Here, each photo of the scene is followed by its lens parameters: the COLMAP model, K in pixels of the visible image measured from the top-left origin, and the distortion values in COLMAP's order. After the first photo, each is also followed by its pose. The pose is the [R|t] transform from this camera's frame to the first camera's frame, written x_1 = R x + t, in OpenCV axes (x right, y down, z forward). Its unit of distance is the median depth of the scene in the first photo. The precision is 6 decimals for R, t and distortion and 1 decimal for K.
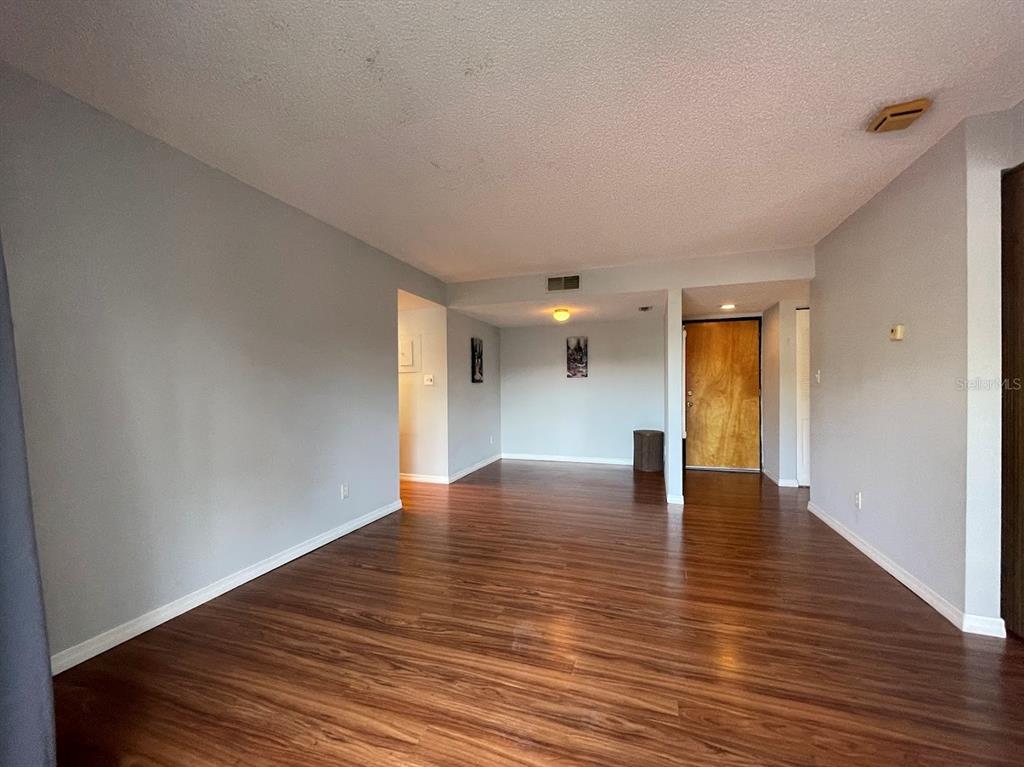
lens RADIAL K [[412.2, 0, 508.1], [0, 412.2, 391.1], [0, 0, 1]] dist [-0.000981, 0.000121]
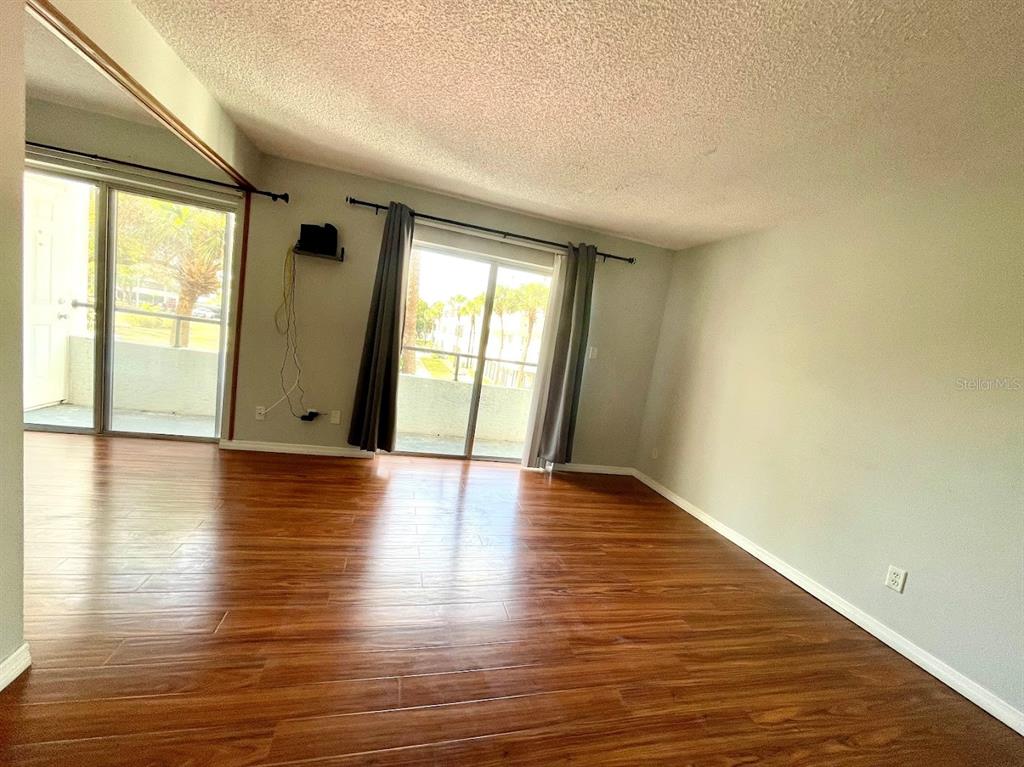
lens RADIAL K [[412.2, 0, 508.1], [0, 412.2, 391.1], [0, 0, 1]] dist [-0.000981, 0.000121]
pose [[-0.821804, -0.043609, -0.568099, 0.421360], [-0.149010, 0.978815, 0.140419, -0.044351], [0.549940, 0.200049, -0.810892, 0.949509]]
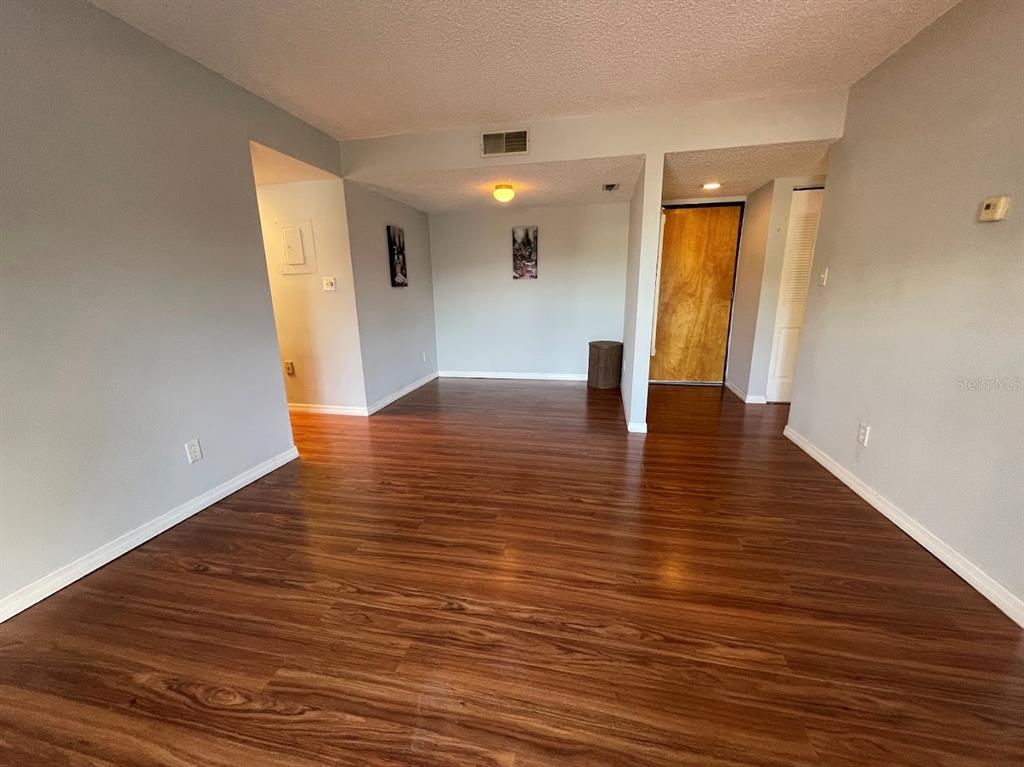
lens RADIAL K [[412.2, 0, 508.1], [0, 412.2, 391.1], [0, 0, 1]] dist [-0.000981, 0.000121]
pose [[0.992598, -0.037816, 0.115410, 0.047379], [0.009850, 0.972223, 0.233848, -0.012279], [-0.121047, -0.230980, 0.965399, 0.240196]]
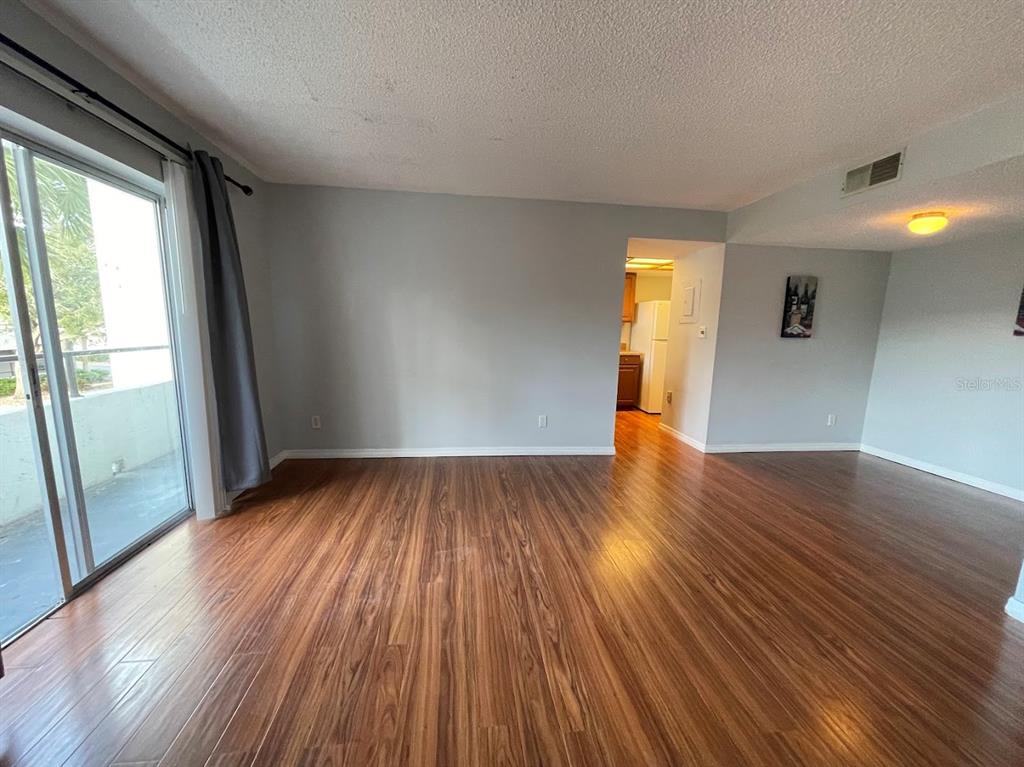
lens RADIAL K [[412.2, 0, 508.1], [0, 412.2, 391.1], [0, 0, 1]] dist [-0.000981, 0.000121]
pose [[0.442464, 0.160938, -0.882227, 0.535024], [-0.038407, 0.986263, 0.160655, -0.036697], [0.895963, -0.037200, 0.442567, 0.301974]]
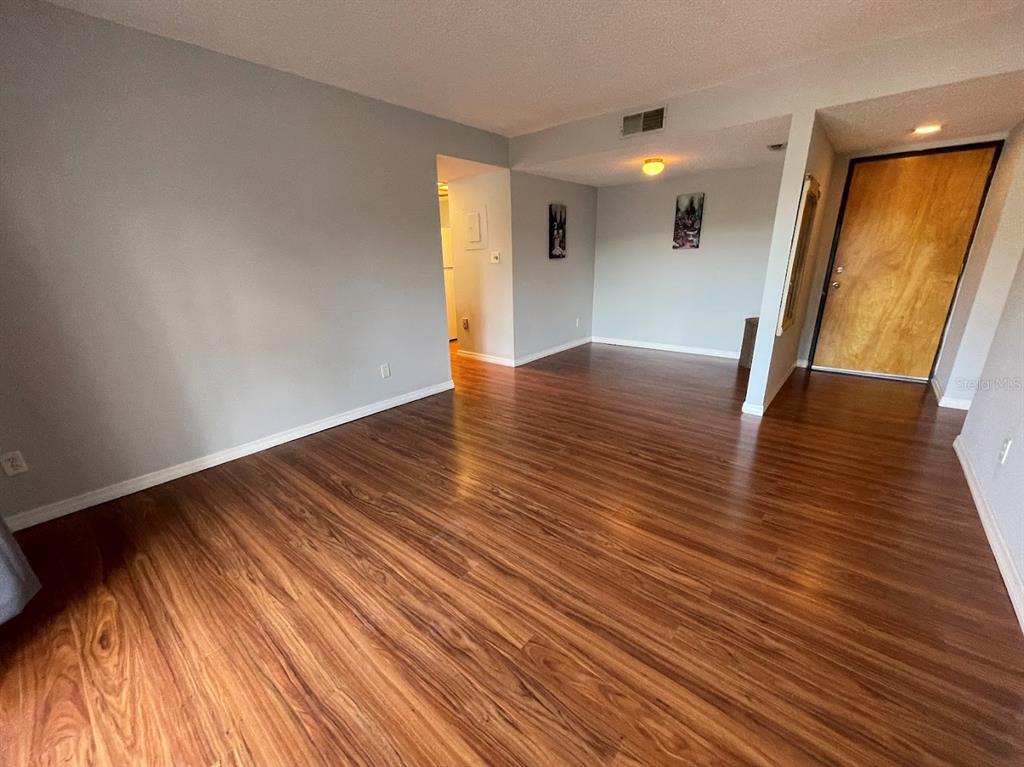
lens RADIAL K [[412.2, 0, 508.1], [0, 412.2, 391.1], [0, 0, 1]] dist [-0.000981, 0.000121]
pose [[0.932583, 0.098356, -0.347297, 0.243364], [0.012782, 0.952557, 0.304091, -0.028105], [0.360729, -0.288029, 0.887082, 0.114263]]
